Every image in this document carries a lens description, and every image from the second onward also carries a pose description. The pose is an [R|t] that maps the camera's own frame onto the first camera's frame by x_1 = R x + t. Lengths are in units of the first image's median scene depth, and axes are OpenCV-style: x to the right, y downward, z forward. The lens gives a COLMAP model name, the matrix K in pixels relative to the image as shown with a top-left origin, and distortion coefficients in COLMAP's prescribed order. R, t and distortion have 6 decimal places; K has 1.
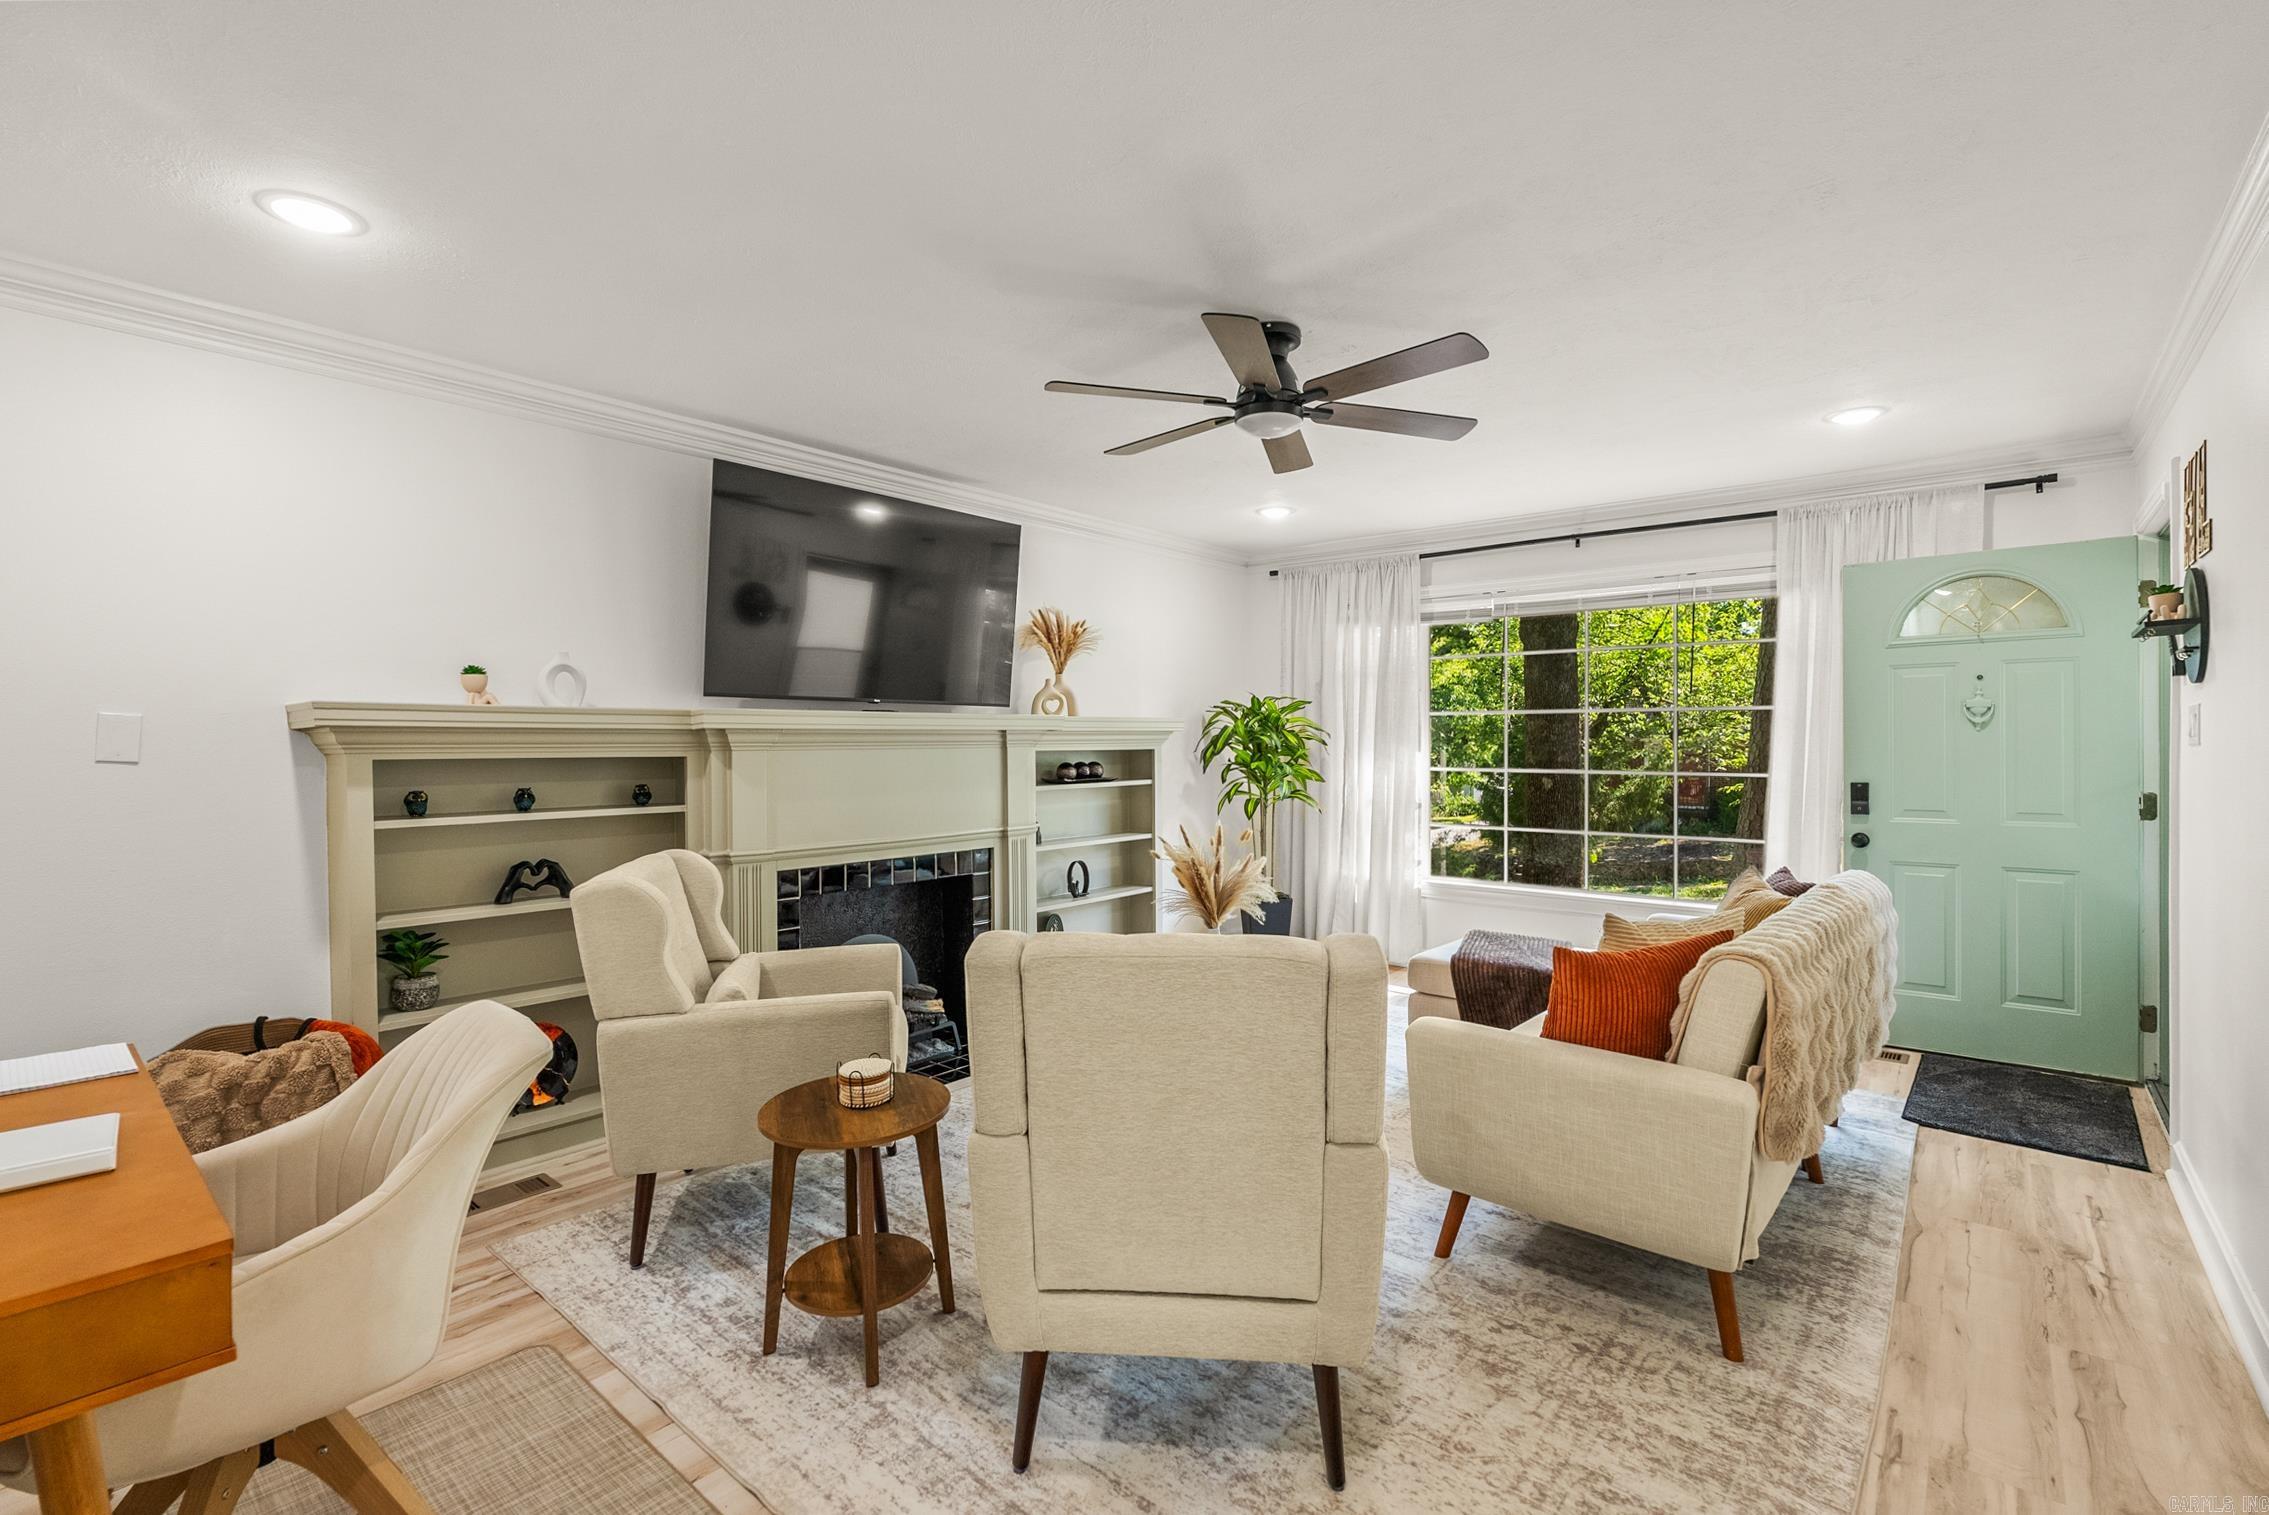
lens RADIAL K [[1032.8, 0, 1138.4], [0, 1032.8, 740.3], [0, 0, 1]] dist [-0.008456, -0.000310]
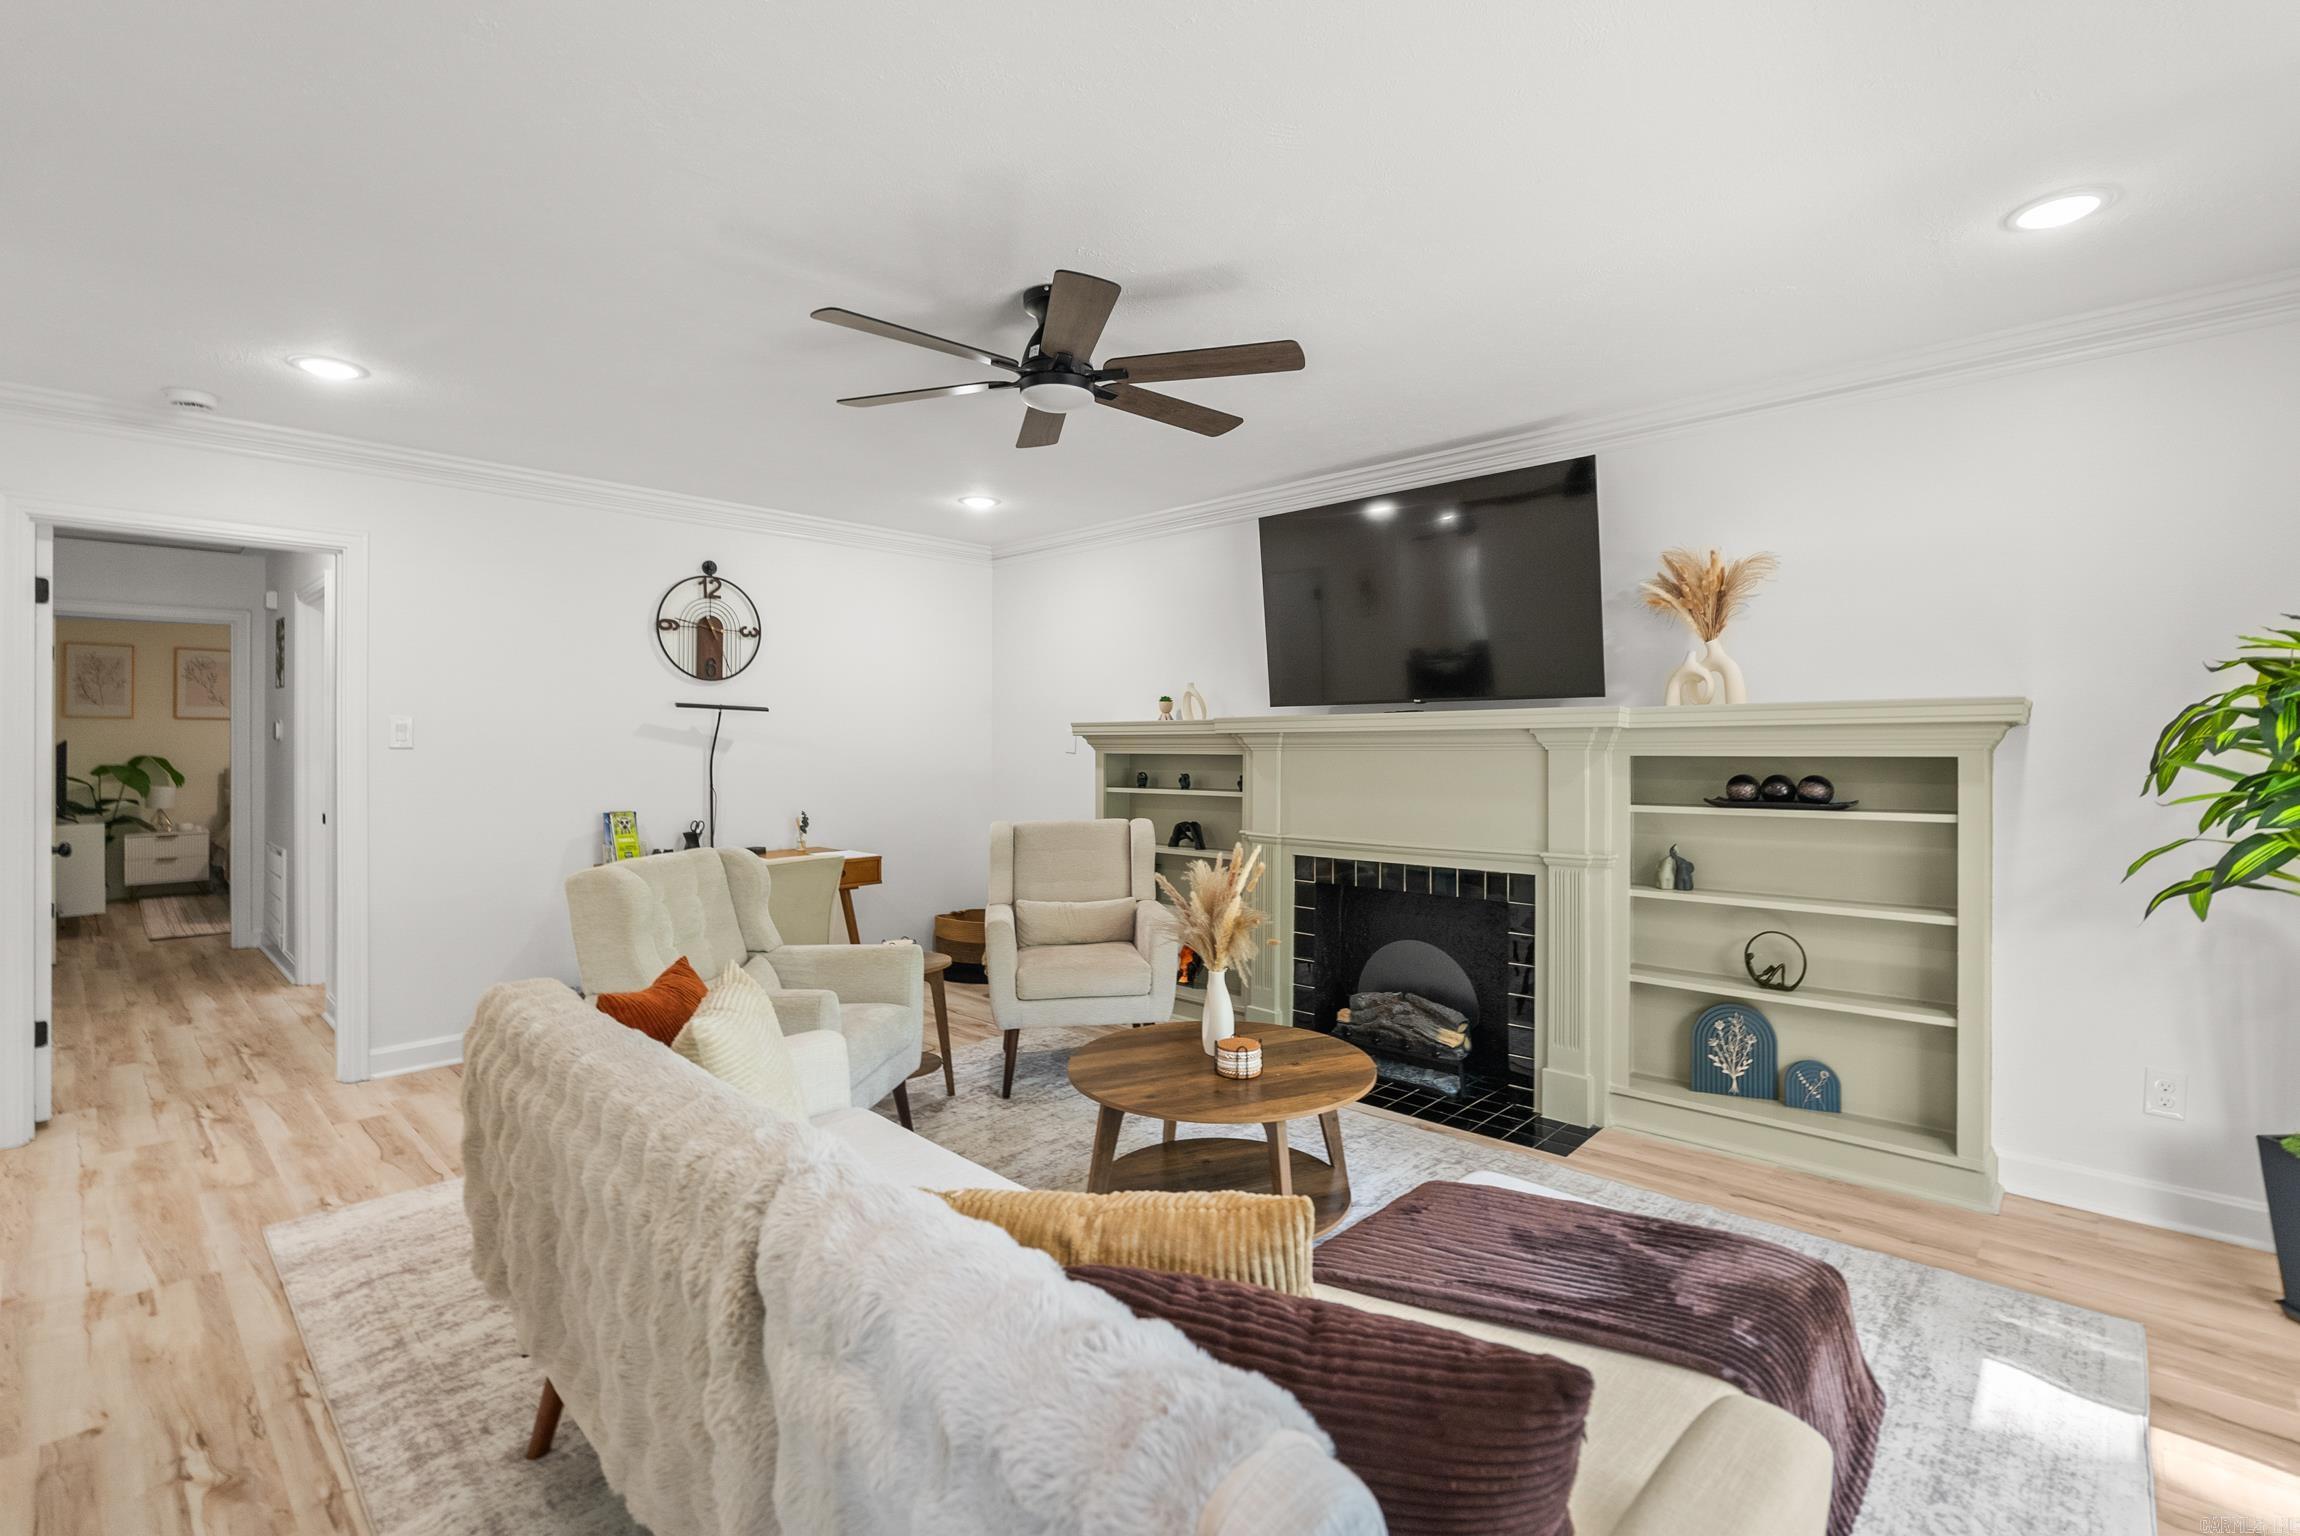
lens RADIAL K [[1043.0, 0, 1156.1], [0, 1043.0, 731.4], [0, 0, 1]] dist [-0.009655, 0.000078]
pose [[-0.070114, -0.009653, -0.997492, 1.021604], [0.004526, 0.999940, -0.009995, -0.001418], [0.997529, -0.005215, -0.070066, 1.138208]]
